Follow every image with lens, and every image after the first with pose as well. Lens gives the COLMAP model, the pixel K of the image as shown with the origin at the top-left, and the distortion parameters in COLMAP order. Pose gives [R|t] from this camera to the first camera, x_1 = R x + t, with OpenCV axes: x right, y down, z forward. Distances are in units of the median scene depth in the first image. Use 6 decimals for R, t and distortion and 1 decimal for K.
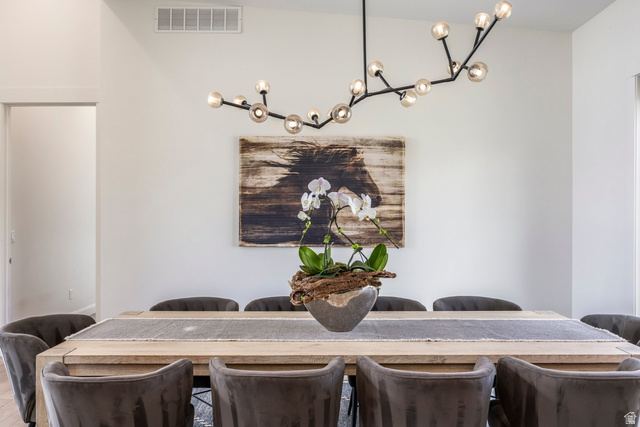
lens RADIAL K [[482.1, 0, 320.3], [0, 482.1, 216.1], [0, 0, 1]] dist [-0.029286, -0.010544]
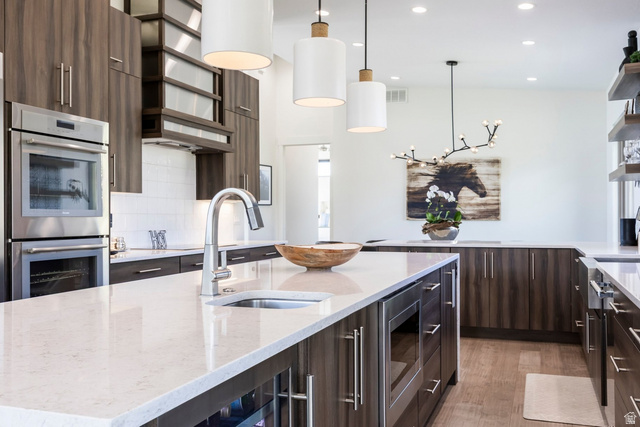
lens RADIAL K [[624.5, 0, 322.7], [0, 624.5, 214.1], [0, 0, 1]] dist [-0.016796, 0.000000]
pose [[0.946669, -0.003521, -0.322187, 0.293303], [0.002782, 0.999992, -0.002752, 0.046464], [0.322195, 0.001709, 0.946672, -1.345752]]
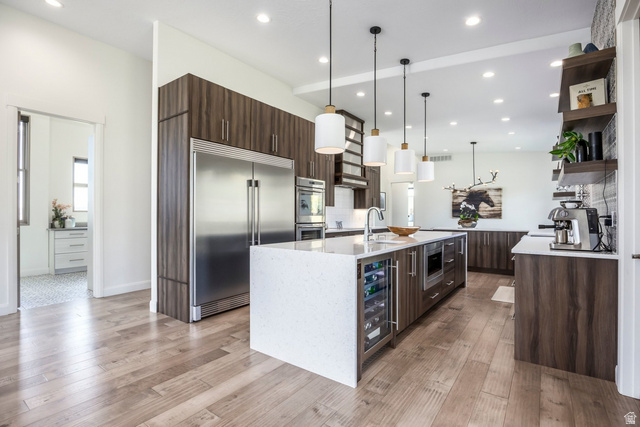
lens RADIAL K [[319.8, 0, 323.8], [0, 319.8, 213.4], [0, 0, 1]] dist [-0.003238, -0.000766]
pose [[0.826393, 0.000379, -0.563094, 0.410772], [-0.004607, 0.999971, -0.006089, 0.046150], [0.563076, 0.007627, 0.826370, -1.626080]]
